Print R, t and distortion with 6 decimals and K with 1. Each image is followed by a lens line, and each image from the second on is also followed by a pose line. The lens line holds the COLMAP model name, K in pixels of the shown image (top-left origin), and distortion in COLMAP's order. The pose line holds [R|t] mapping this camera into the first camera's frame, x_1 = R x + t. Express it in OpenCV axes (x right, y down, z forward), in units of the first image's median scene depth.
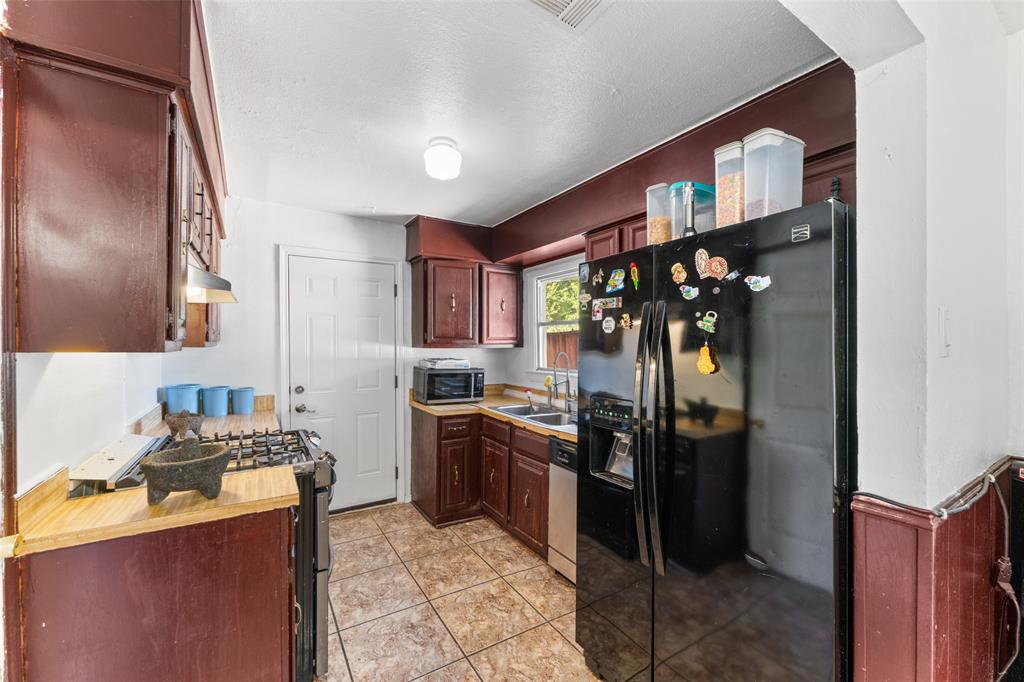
lens RADIAL K [[406.1, 0, 501.0], [0, 406.1, 346.0], [0, 0, 1]] dist [-0.003771, 0.000063]
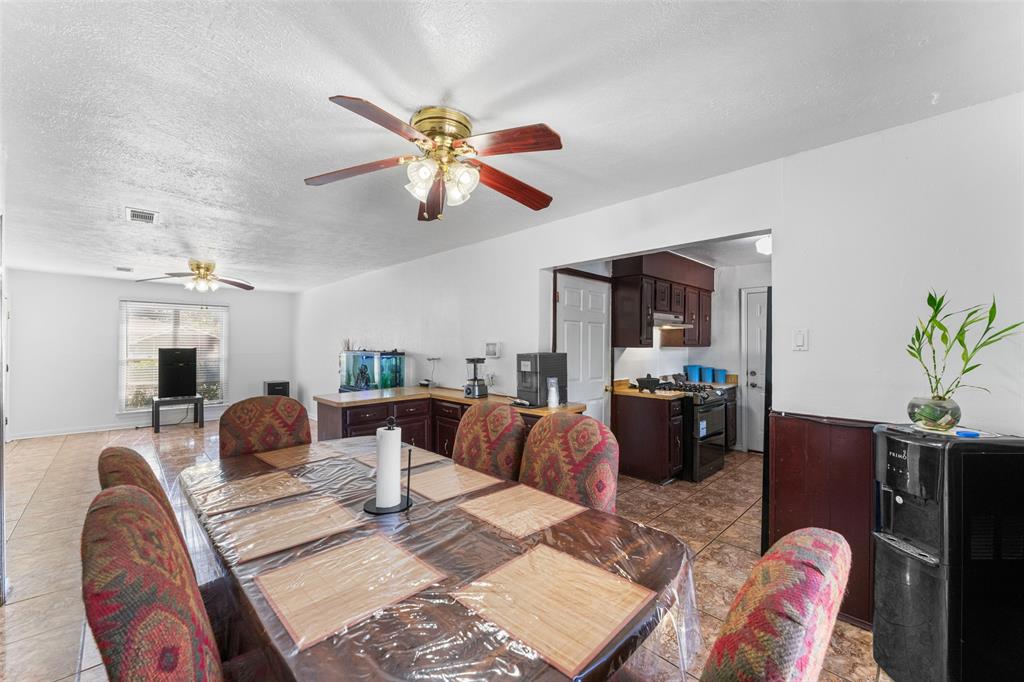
lens RADIAL K [[406.1, 0, 506.8], [0, 406.1, 347.2], [0, 0, 1]] dist [-0.003771, 0.000063]
pose [[0.215322, 0.004354, -0.976533, 0.868537], [-0.007388, 0.999969, 0.002830, 0.003025], [0.976515, 0.006605, 0.215347, -0.324788]]
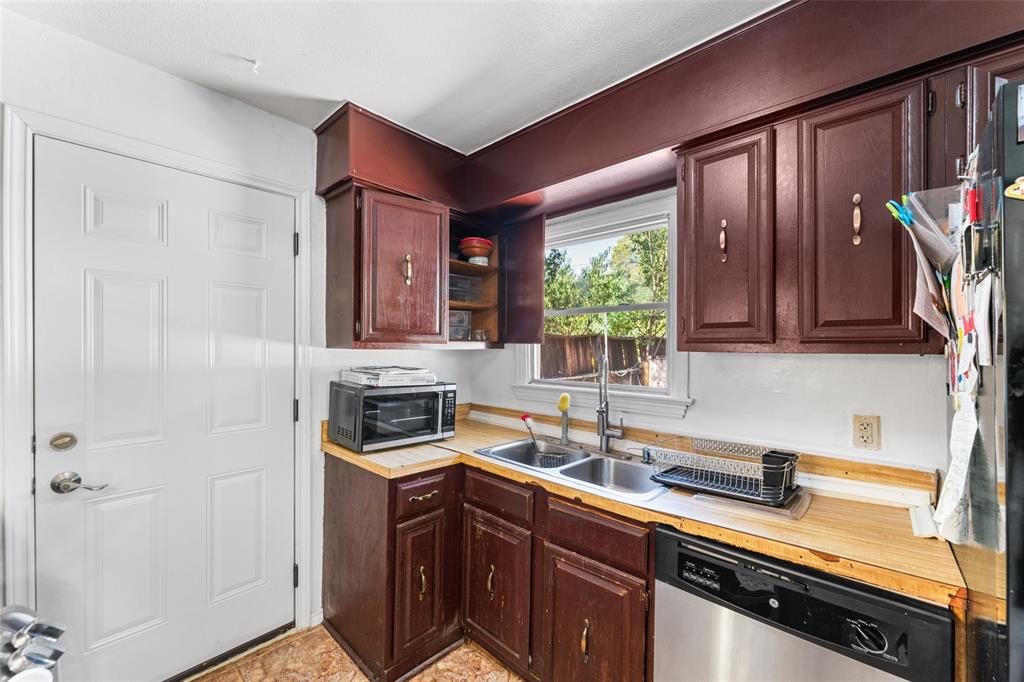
lens RADIAL K [[406.1, 0, 493.9], [0, 406.1, 345.4], [0, 0, 1]] dist [-0.003771, 0.000063]
pose [[0.965764, 0.004832, 0.259378, -0.154215], [-0.002418, 0.999951, -0.009625, 0.005338], [-0.259412, 0.008668, 0.965728, 0.432571]]
